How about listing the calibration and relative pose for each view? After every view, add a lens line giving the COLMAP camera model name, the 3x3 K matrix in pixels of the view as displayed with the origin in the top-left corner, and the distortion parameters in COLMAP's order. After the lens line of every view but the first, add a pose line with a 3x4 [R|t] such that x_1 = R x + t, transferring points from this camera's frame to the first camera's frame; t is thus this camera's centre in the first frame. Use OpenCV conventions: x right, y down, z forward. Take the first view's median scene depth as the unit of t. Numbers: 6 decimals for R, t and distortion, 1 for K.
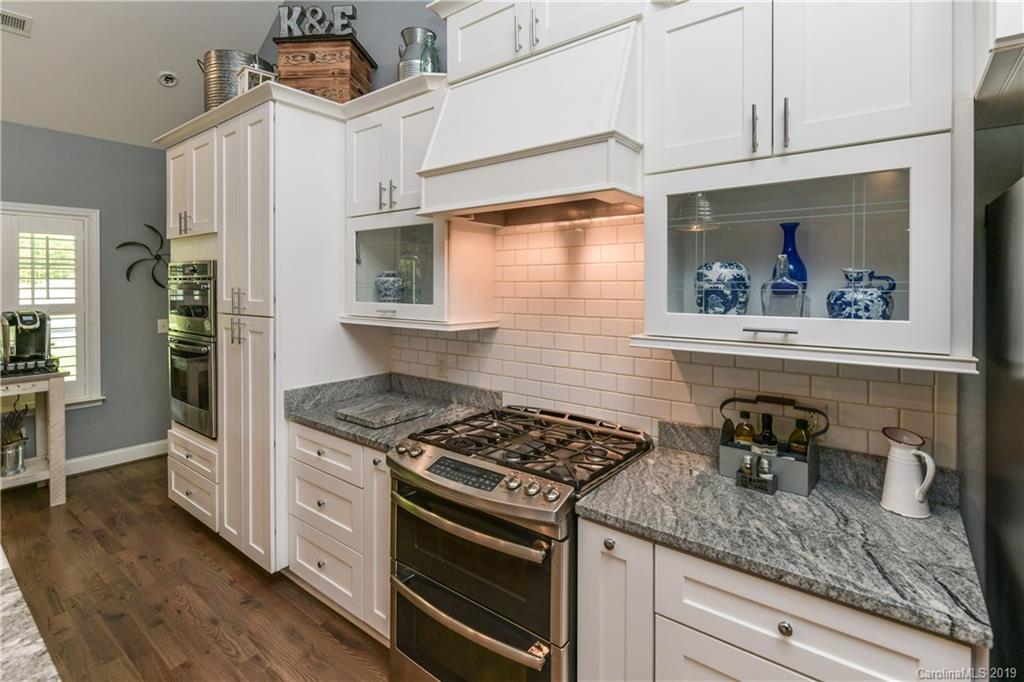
lens RADIAL K [[481.2, 0, 478.8], [0, 481.2, 284.6], [0, 0, 1]] dist [0.010742, -0.000034]
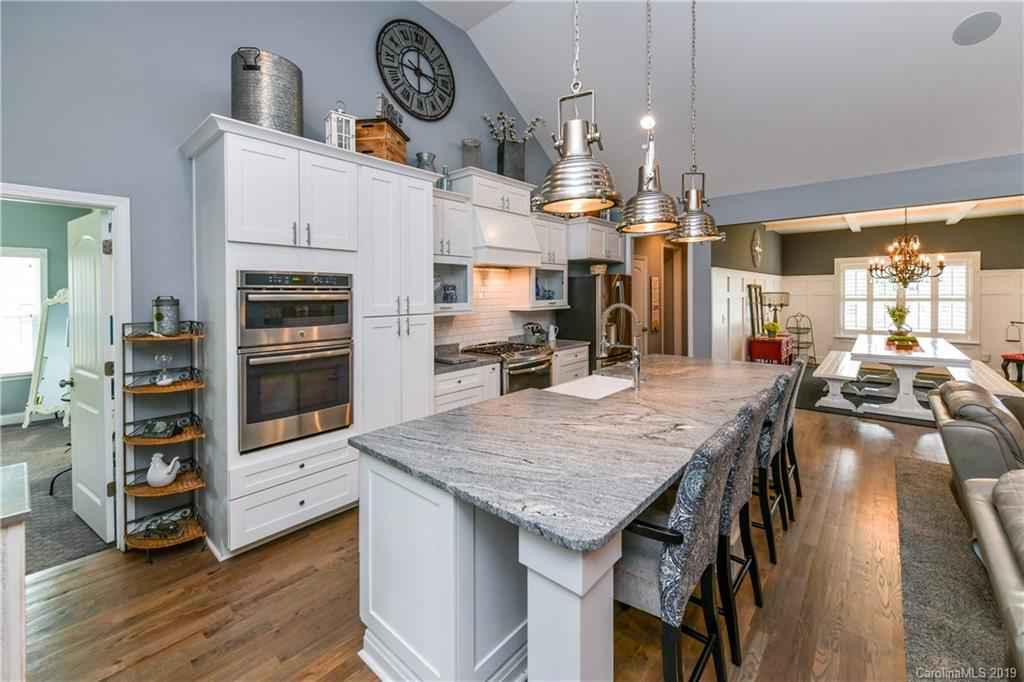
lens RADIAL K [[418.4, 0, 538.5], [0, 418.4, 295.8], [0, 0, 1]] dist [0.005827, -0.002496]
pose [[0.009681, -0.009391, 0.999909, -1.932270], [0.005599, 0.999941, 0.009337, -0.005358], [-0.999937, 0.005508, 0.009733, 0.647733]]
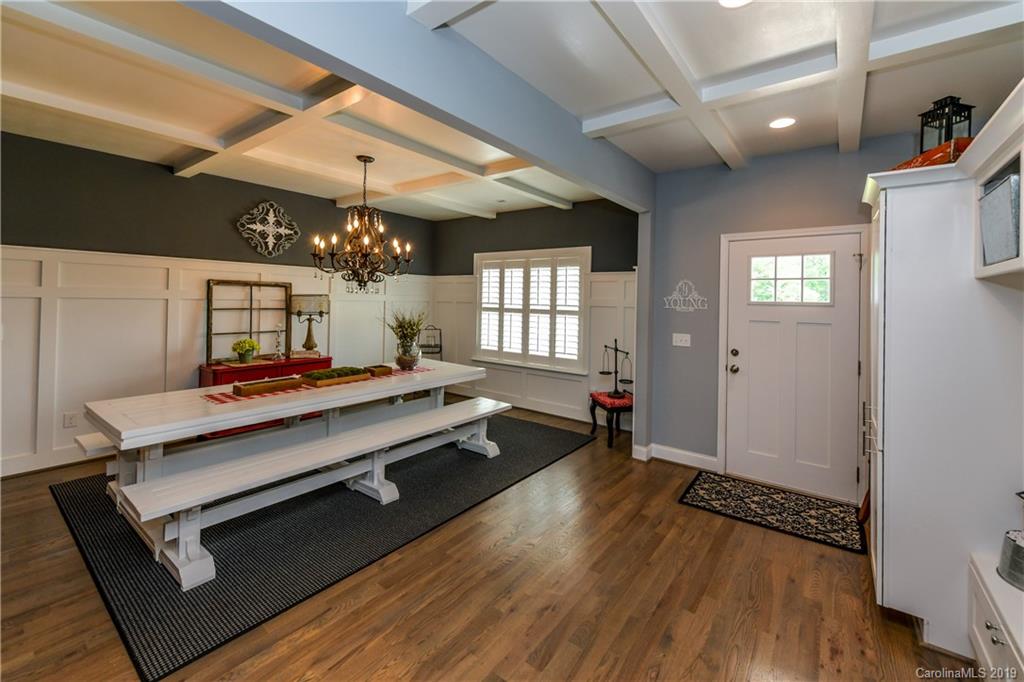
lens RADIAL K [[418.4, 0, 536.0], [0, 418.4, 301.4], [0, 0, 1]] dist [0.005827, -0.002496]
pose [[-0.053662, -0.007533, 0.998531, -0.972277], [-0.027748, 0.999597, 0.006050, 0.000320], [-0.998174, -0.027382, -0.053849, -2.280161]]
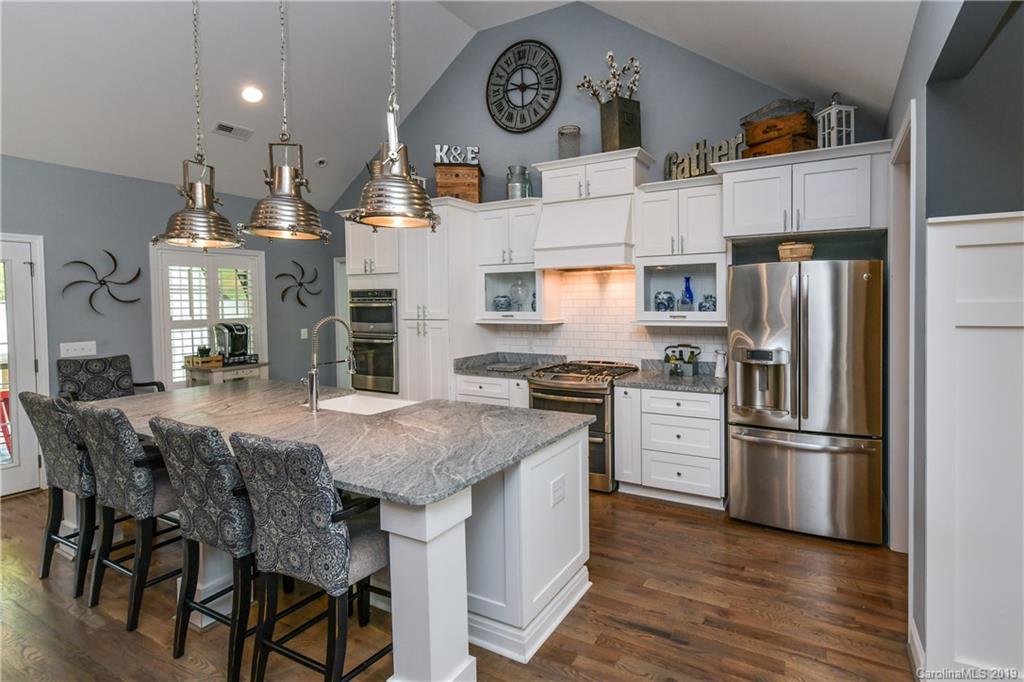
lens RADIAL K [[471.0, 0, 575.1], [0, 471.0, 309.7], [0, 0, 1]] dist [0.002859, 0.000454]
pose [[0.974471, -0.015368, 0.223985, -0.370163], [0.011061, 0.999729, 0.020469, -0.004866], [-0.224239, -0.017469, 0.974378, -0.950598]]
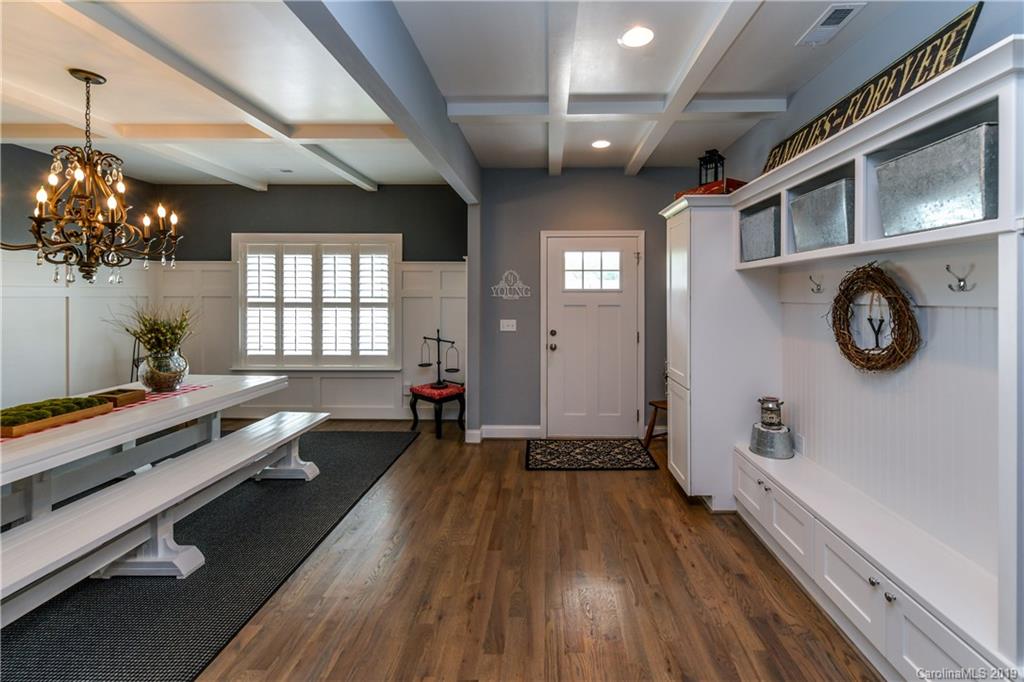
lens RADIAL K [[418.4, 0, 542.7], [0, 418.4, 301.2], [0, 0, 1]] dist [0.005827, -0.002496]
pose [[-0.613541, -0.014879, 0.789522, -0.860635], [-0.008994, 0.999889, 0.011854, 0.020749], [-0.789611, 0.000172, -0.613607, -1.942036]]
